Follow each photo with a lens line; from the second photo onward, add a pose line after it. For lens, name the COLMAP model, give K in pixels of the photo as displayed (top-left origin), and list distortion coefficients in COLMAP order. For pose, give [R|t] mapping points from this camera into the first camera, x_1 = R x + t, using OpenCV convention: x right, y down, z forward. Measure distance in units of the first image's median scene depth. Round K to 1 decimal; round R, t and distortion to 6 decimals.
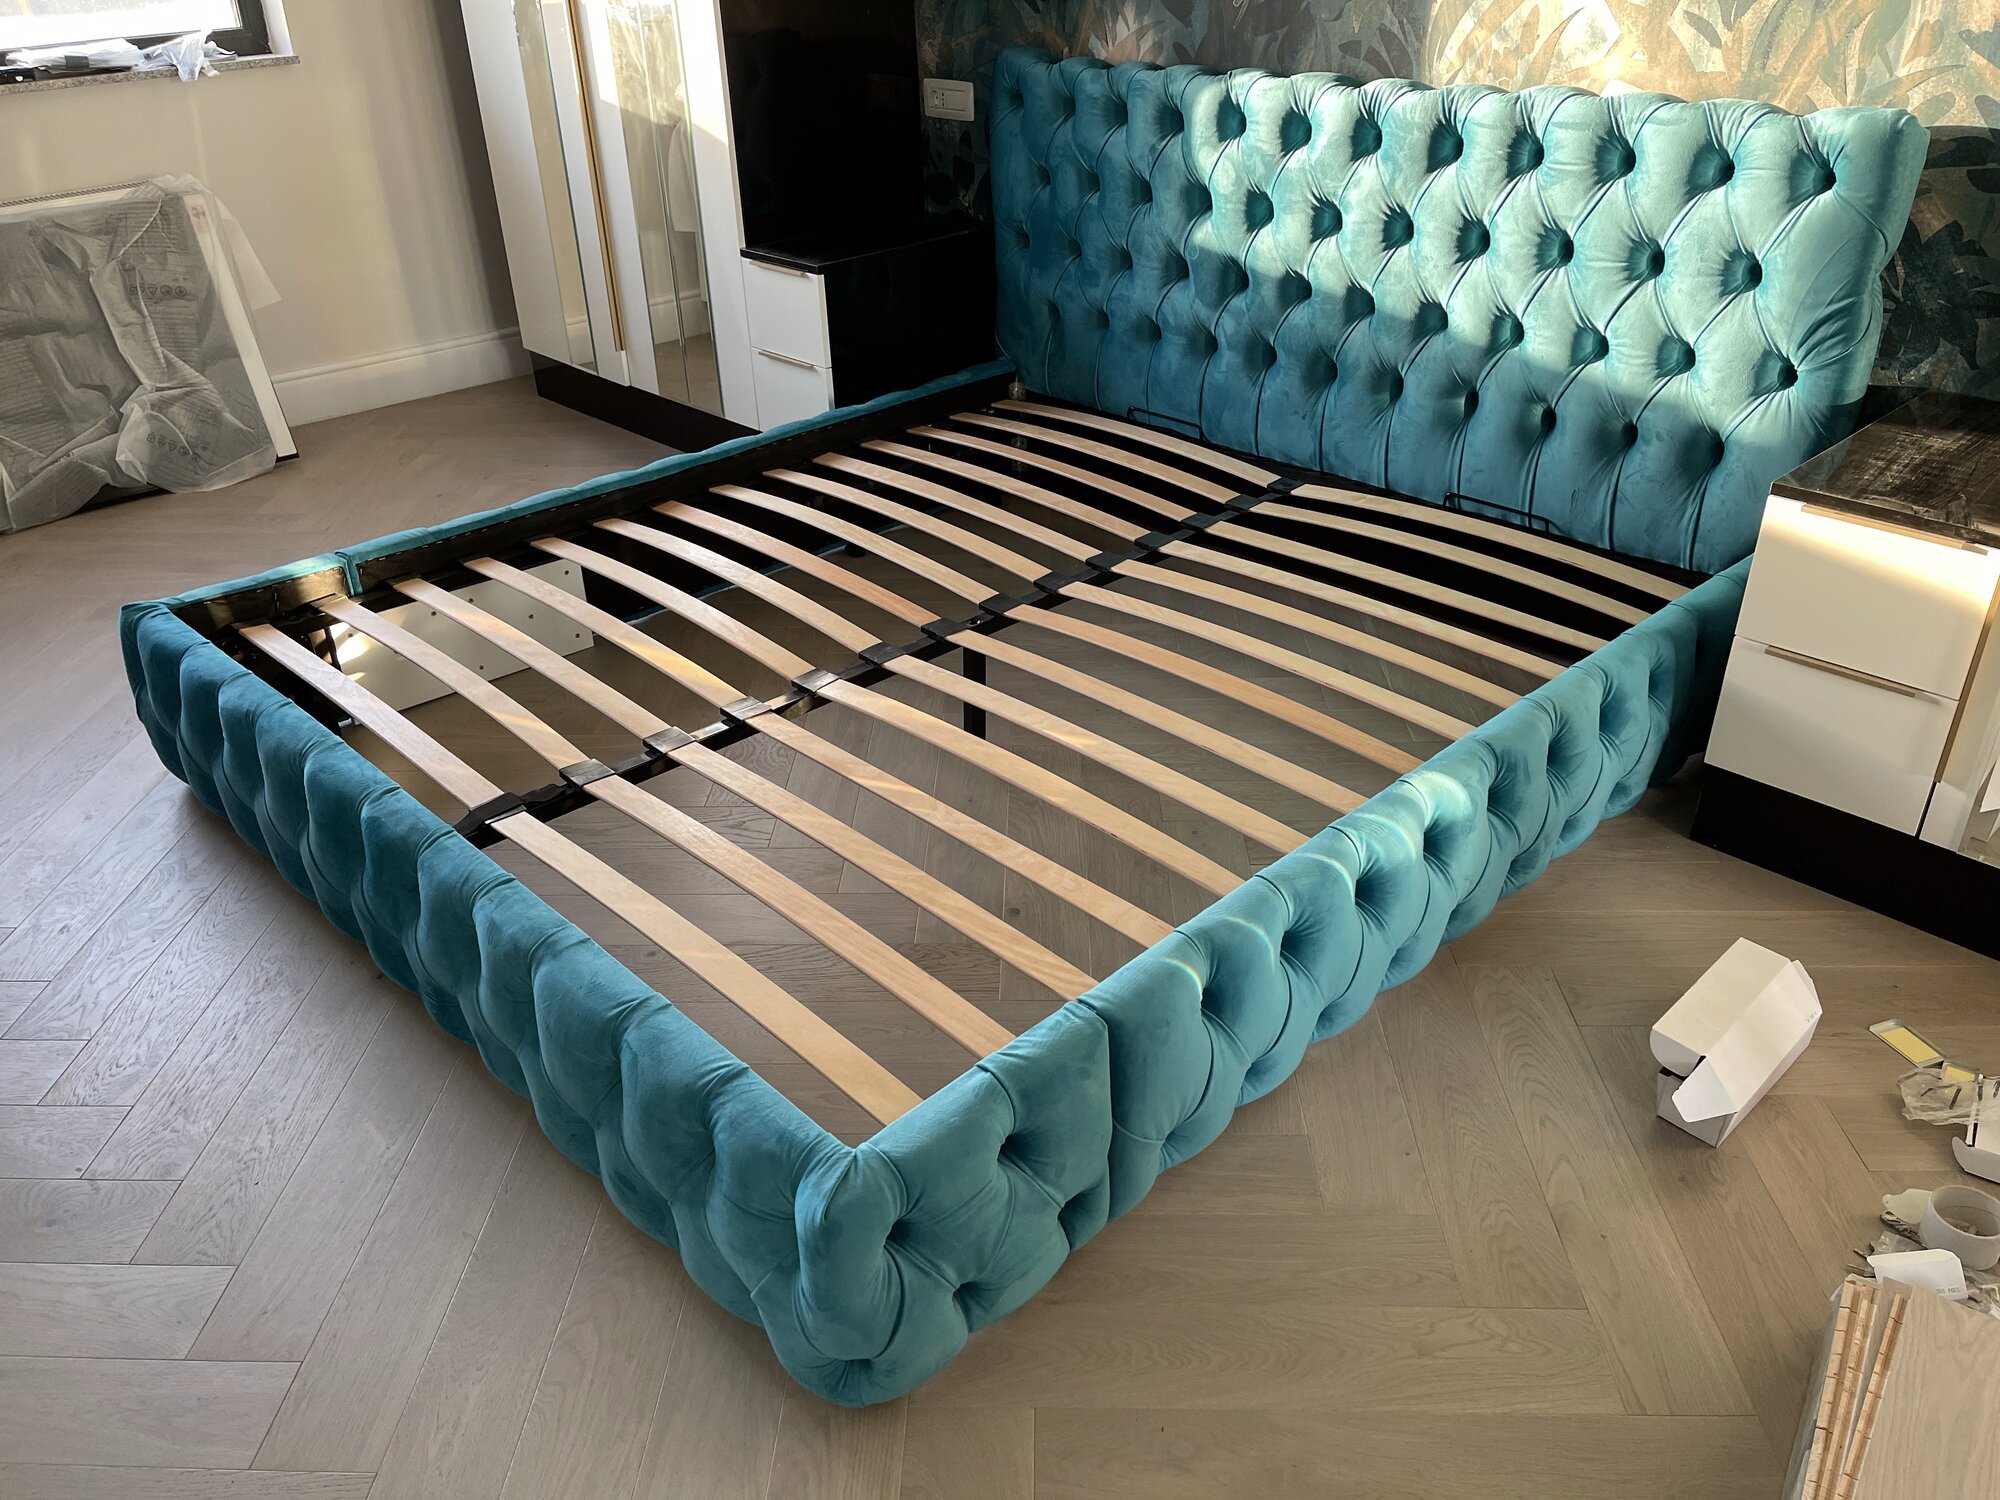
lens RADIAL K [[1511.4, 0, 999.1], [0, 1511.4, 746.9], [0, 0, 1]] dist [0.091946, -0.133887]
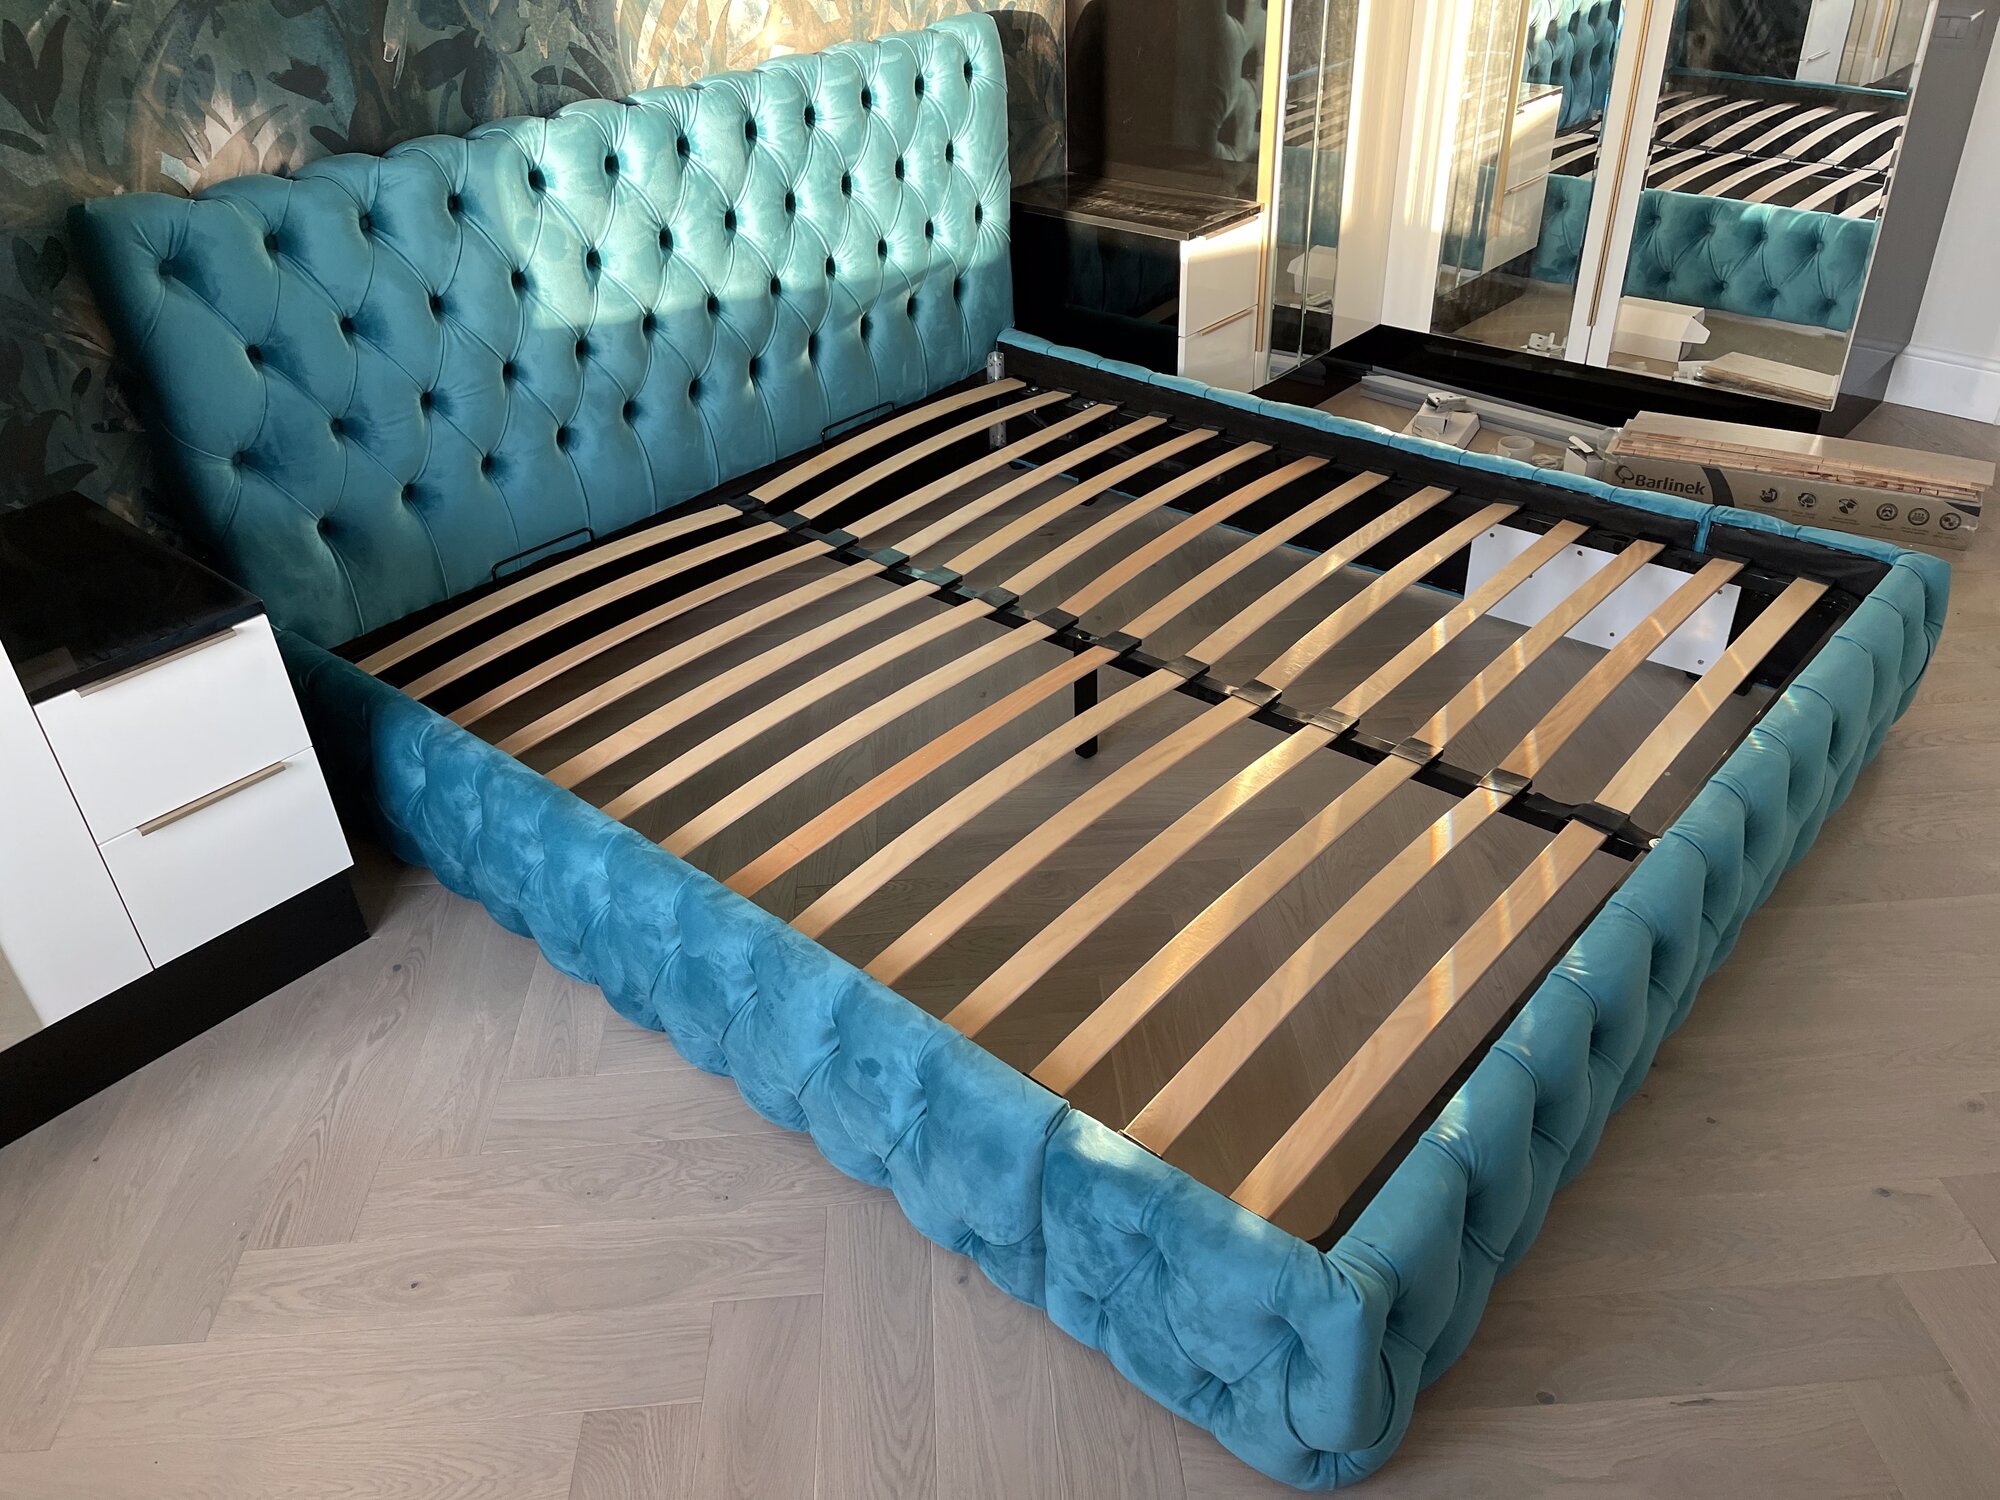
lens RADIAL K [[1509.1, 0, 990.8], [0, 1509.1, 757.3], [0, 0, 1]] dist [0.097914, -0.141802]
pose [[-0.092928, -0.527545, 0.844429, -0.911012], [0.525980, 0.694093, 0.491508, -0.562194], [-0.845405, 0.489827, 0.212978, 0.906609]]
